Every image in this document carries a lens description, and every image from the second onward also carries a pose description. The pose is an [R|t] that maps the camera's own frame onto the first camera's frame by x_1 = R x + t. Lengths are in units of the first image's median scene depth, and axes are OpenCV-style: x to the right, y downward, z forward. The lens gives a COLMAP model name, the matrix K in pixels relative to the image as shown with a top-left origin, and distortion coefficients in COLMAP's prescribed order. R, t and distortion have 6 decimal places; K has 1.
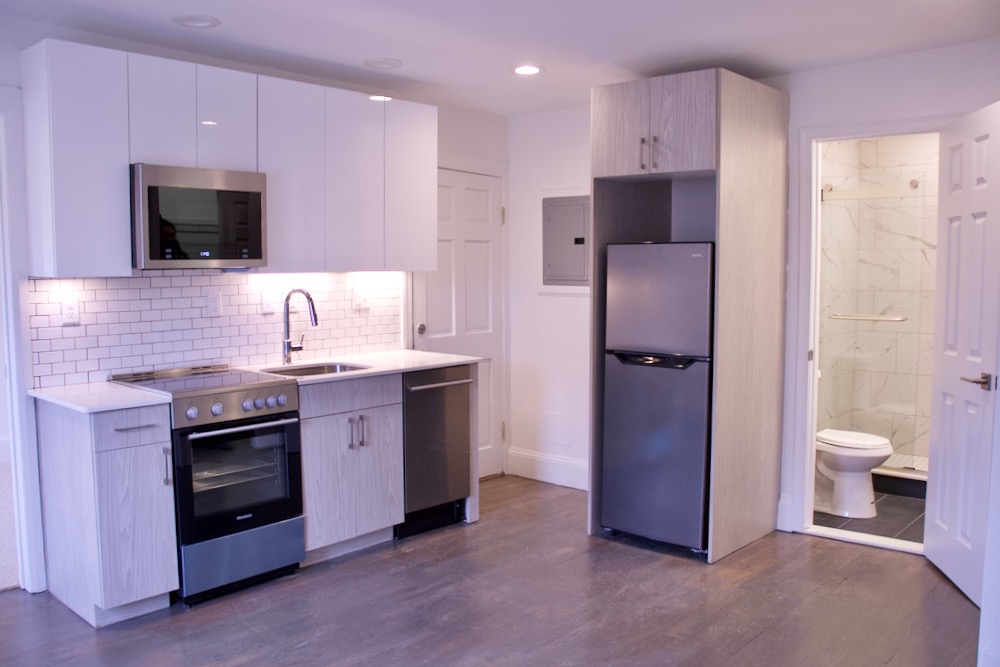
lens RADIAL K [[823.1, 0, 510.4], [0, 823.1, 338.7], [0, 0, 1]] dist [-0.155812, 0.106532]
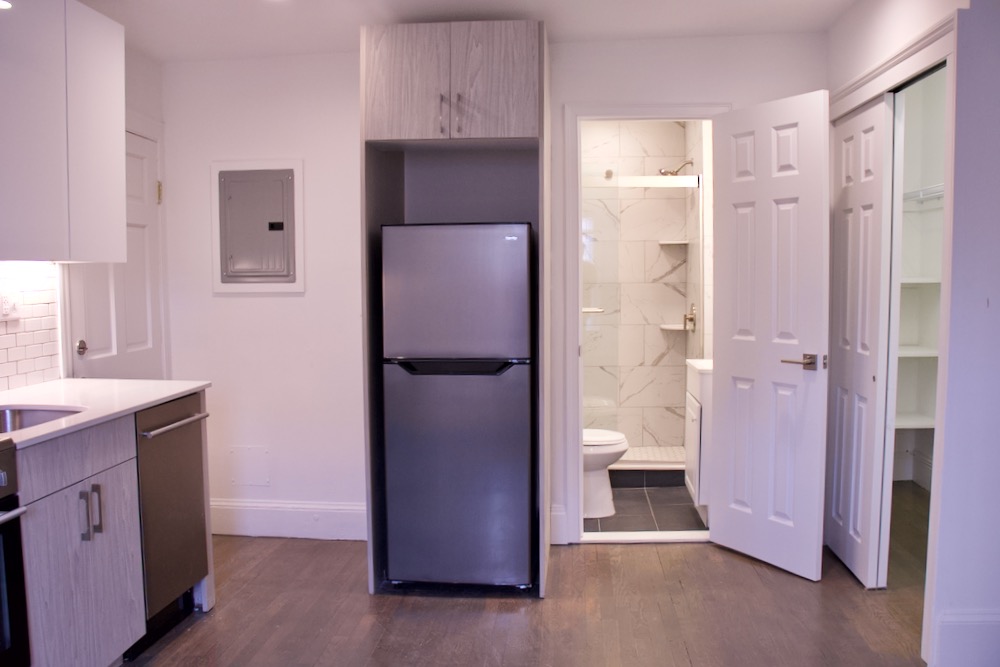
lens RADIAL K [[823.1, 0, 496.9], [0, 823.1, 333.6], [0, 0, 1]] dist [-0.155812, 0.106532]
pose [[0.810067, -0.046527, 0.584488, -0.271806], [0.055538, 0.998453, 0.002508, -0.006785], [-0.583700, 0.030430, 0.811399, 0.308834]]
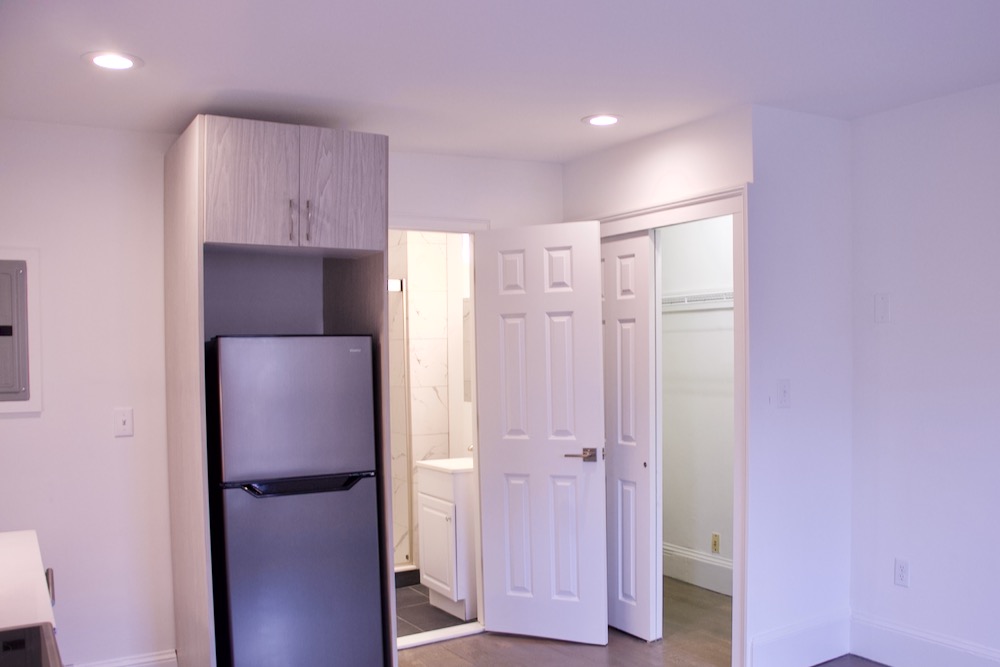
lens RADIAL K [[908.3, 0, 542.3], [0, 908.3, 382.6], [0, 0, 1]] dist [-0.114721, 0.000000]
pose [[0.294071, -0.031673, 0.955259, -0.572757], [0.097930, 0.995189, 0.002850, -0.051735], [-0.950753, 0.092710, 0.295758, 0.525195]]
